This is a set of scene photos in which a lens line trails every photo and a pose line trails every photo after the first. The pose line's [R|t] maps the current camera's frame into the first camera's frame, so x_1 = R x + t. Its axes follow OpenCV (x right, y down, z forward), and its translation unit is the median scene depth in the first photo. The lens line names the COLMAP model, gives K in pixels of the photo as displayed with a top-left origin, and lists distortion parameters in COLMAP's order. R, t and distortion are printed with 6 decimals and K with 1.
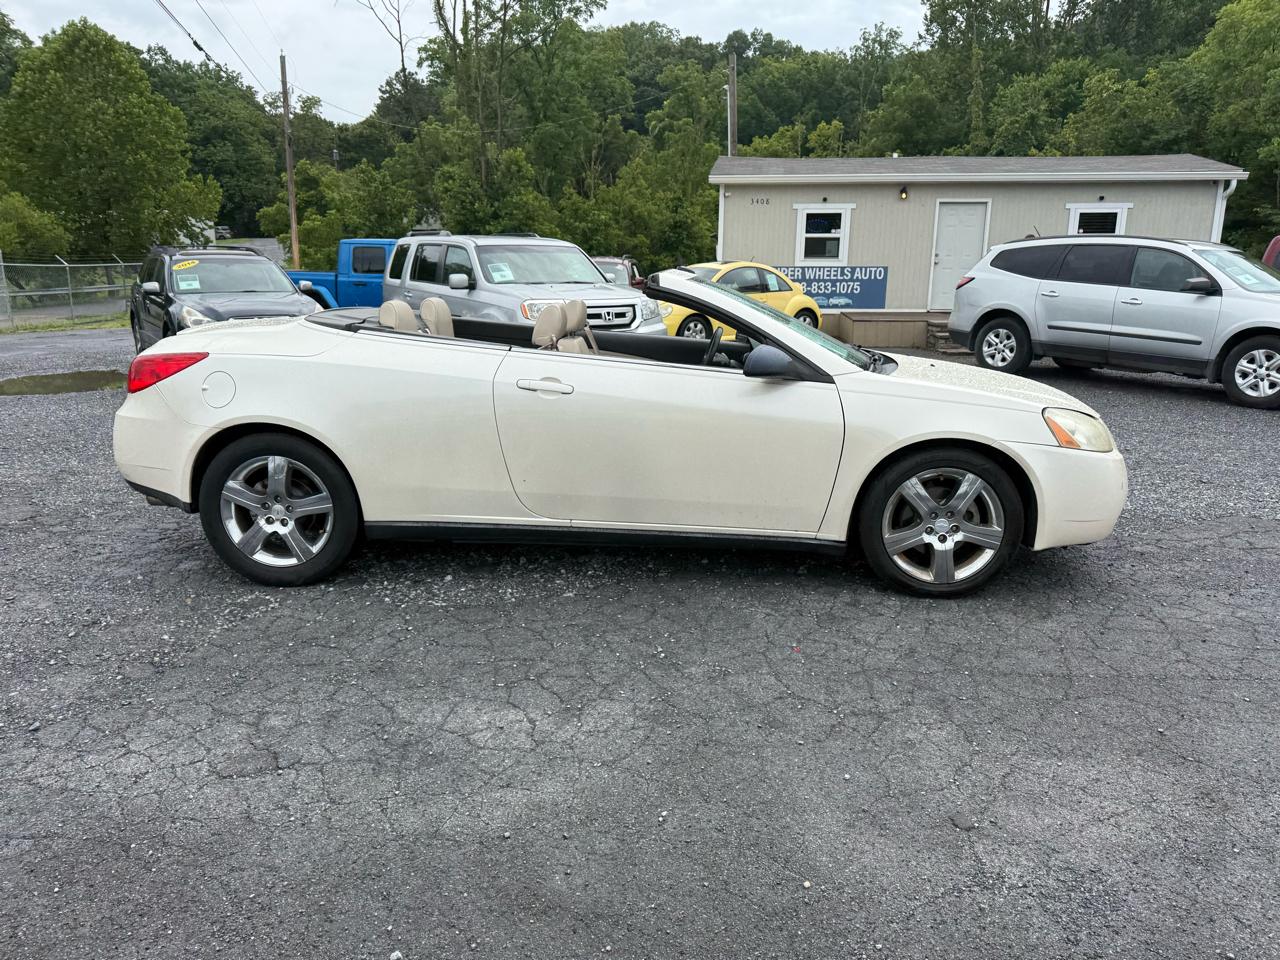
lens RADIAL K [[894.1, 0, 647.9], [0, 894.1, 481.0], [0, 0, 1]] dist [0.055175, -0.066706]
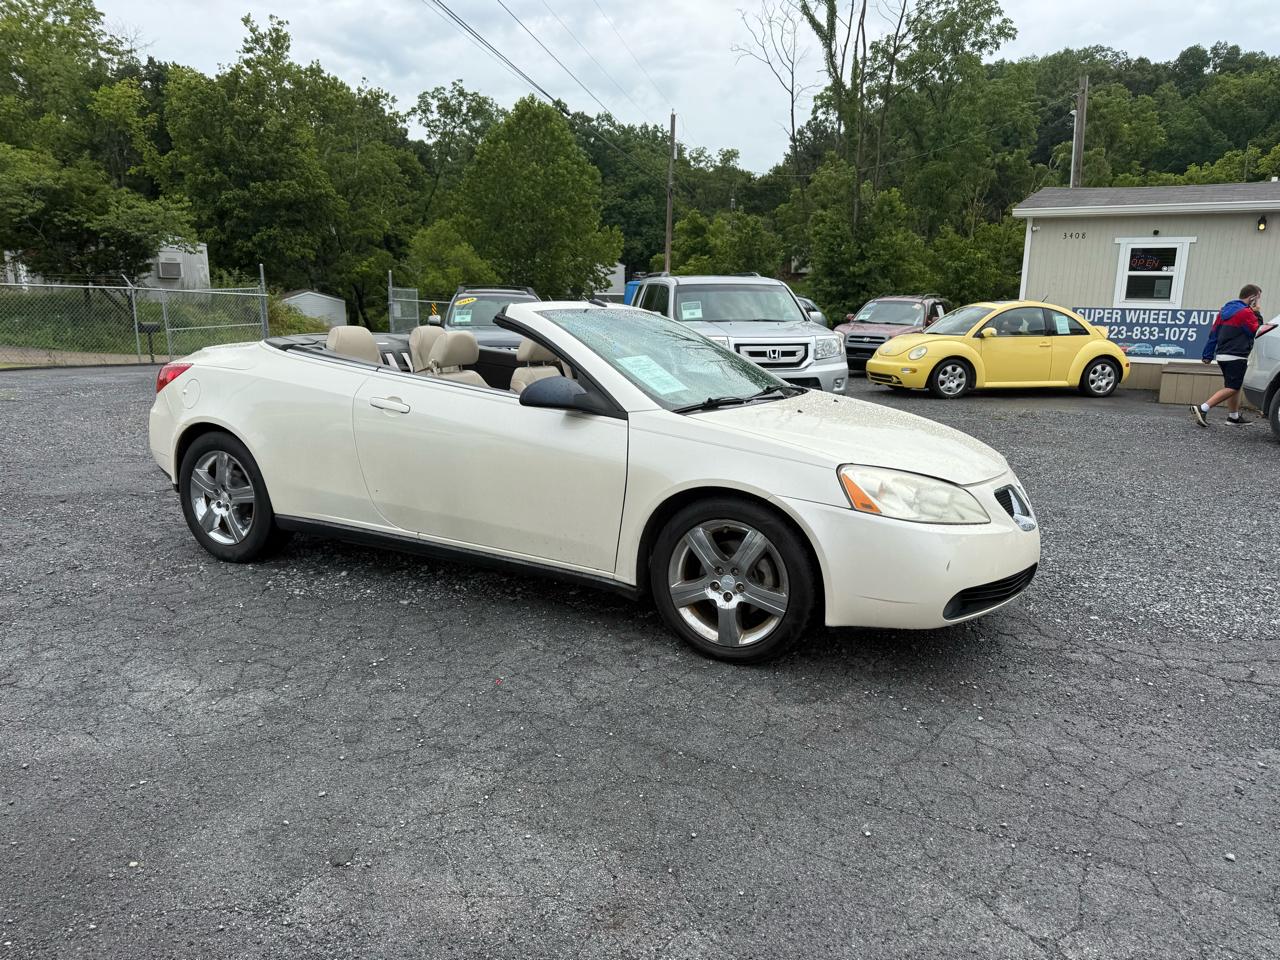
lens RADIAL K [[894.1, 0, 652.3], [0, 894.1, 492.2], [0, 0, 1]] dist [0.055175, -0.066706]
pose [[0.909899, 0.095198, -0.403758, 0.134684], [-0.108107, 0.994096, -0.009238, -0.005528], [0.400495, 0.052054, 0.914819, 0.029483]]
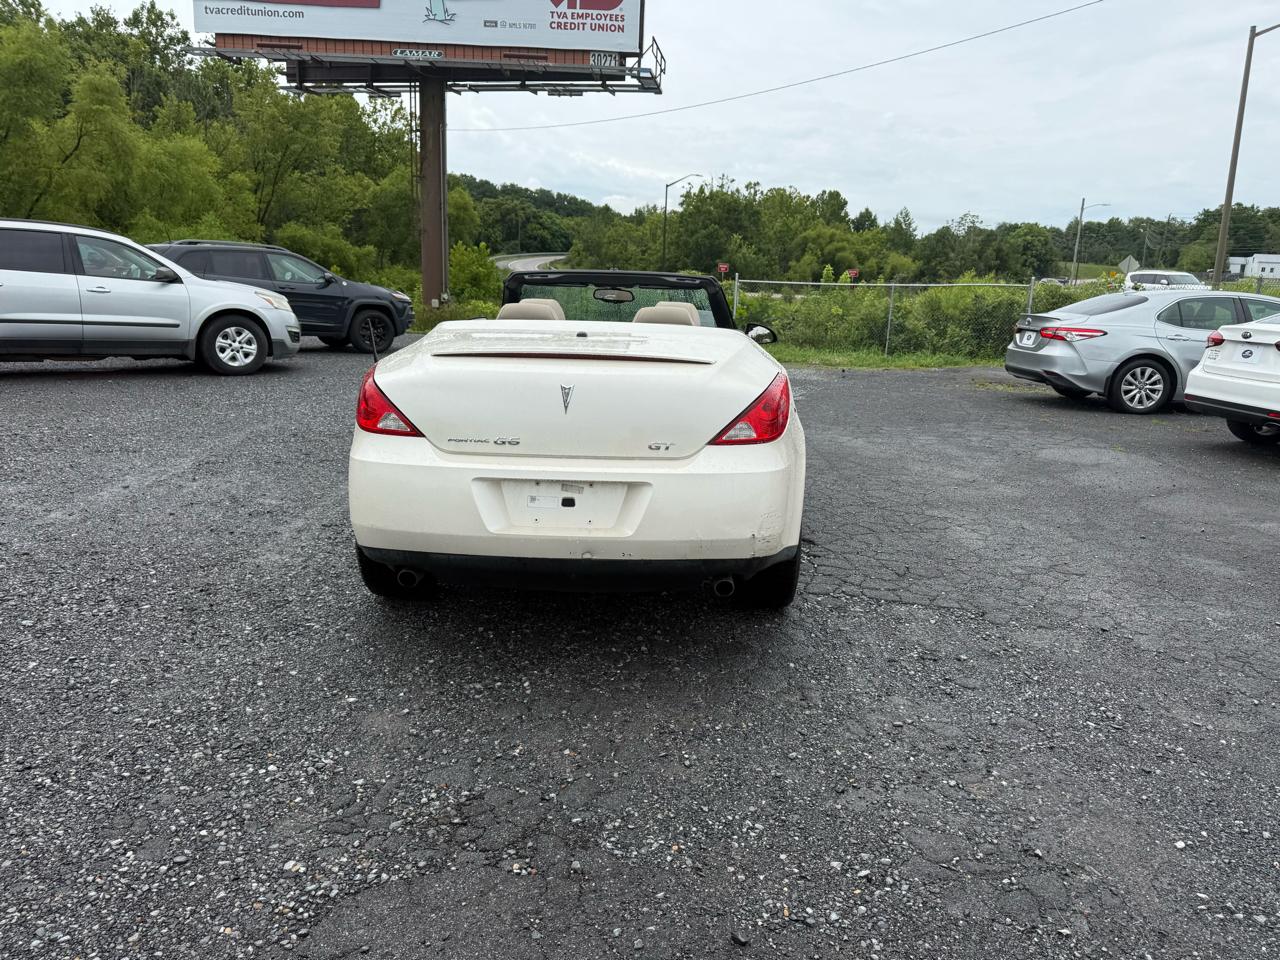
lens RADIAL K [[894.1, 0, 647.0], [0, 894.1, 482.4], [0, 0, 1]] dist [0.055175, -0.066706]
pose [[-0.031043, -0.227732, 0.973229, -0.304115], [0.204222, 0.951712, 0.229211, -0.059568], [-0.978432, 0.205871, 0.016963, 0.255059]]
